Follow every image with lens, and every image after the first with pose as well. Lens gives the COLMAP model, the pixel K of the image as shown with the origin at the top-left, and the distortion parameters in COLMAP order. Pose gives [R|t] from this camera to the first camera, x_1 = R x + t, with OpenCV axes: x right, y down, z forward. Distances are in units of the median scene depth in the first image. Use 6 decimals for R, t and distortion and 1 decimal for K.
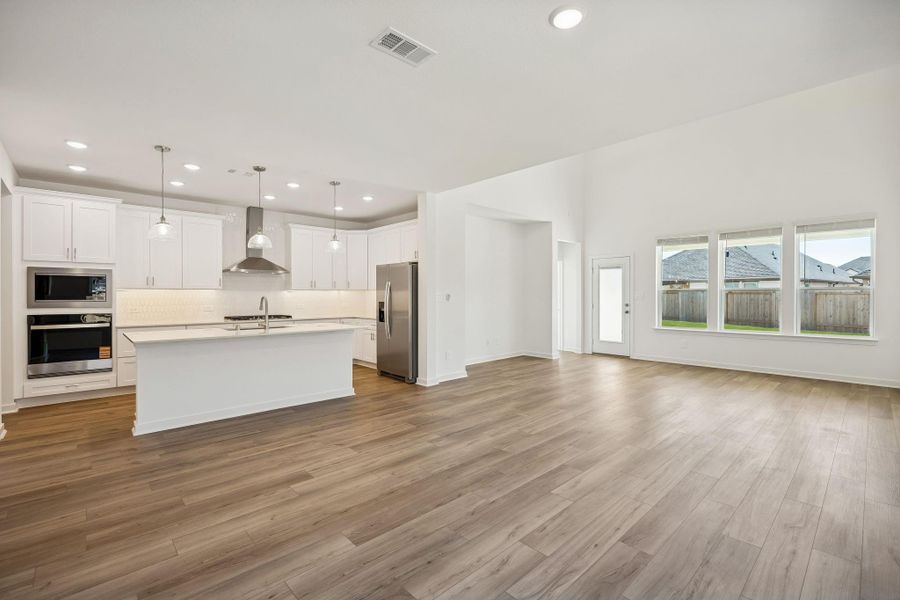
lens RADIAL K [[384.6, 0, 449.5], [0, 384.6, 297.2], [0, 0, 1]] dist [-0.008212, -0.000098]
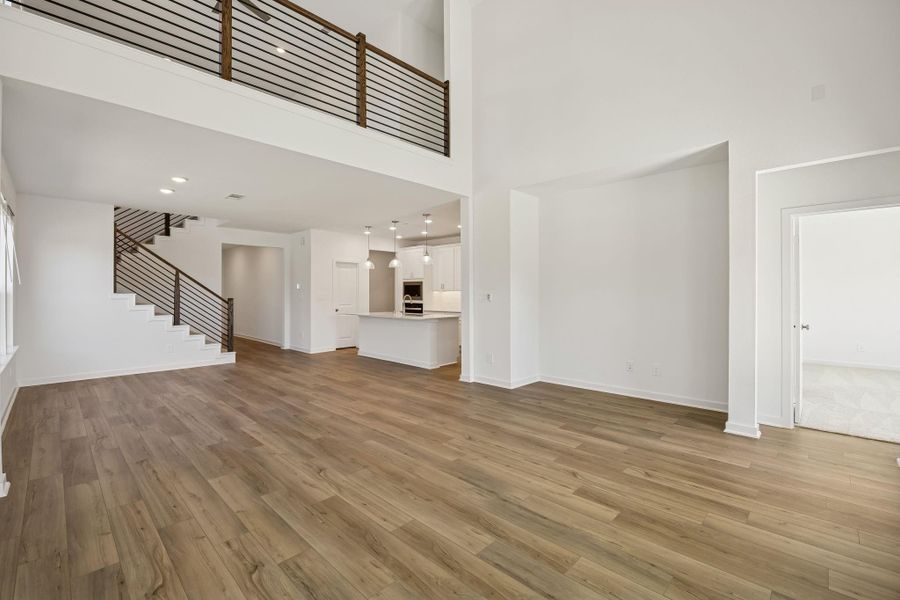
lens RADIAL K [[384.6, 0, 456.0], [0, 384.6, 297.6], [0, 0, 1]] dist [-0.008212, -0.000098]
pose [[0.078290, 0.012812, -0.996848, 1.238720], [-0.006920, 0.999900, 0.012308, -0.013836], [0.996907, 0.005935, 0.078370, 1.115286]]
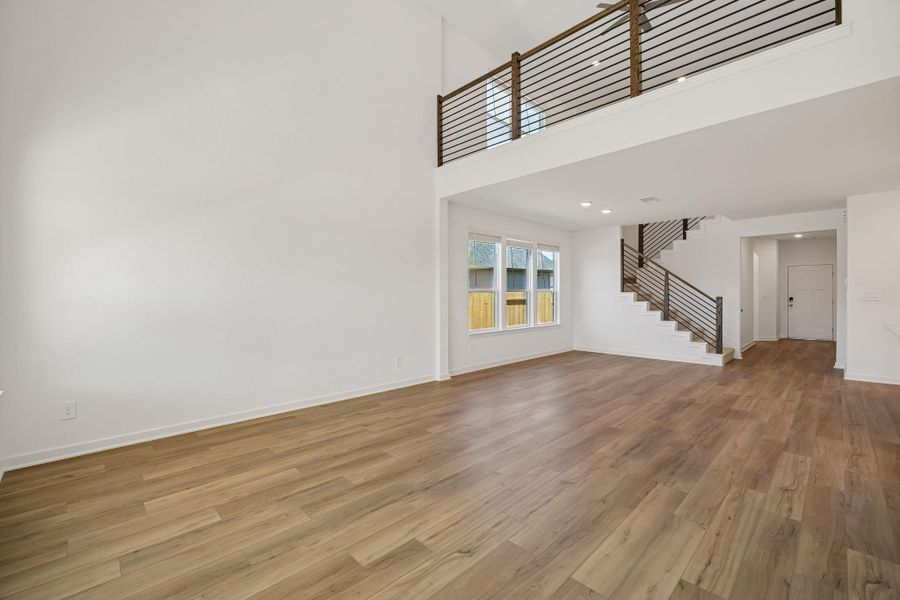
lens RADIAL K [[384.6, 0, 446.7], [0, 384.6, 294.2], [0, 0, 1]] dist [-0.008212, -0.000098]
pose [[-0.999463, 0.009032, -0.031494, 0.669377], [0.008866, 0.999946, 0.005413, -0.012196], [0.031541, 0.005131, -0.999489, 1.783798]]
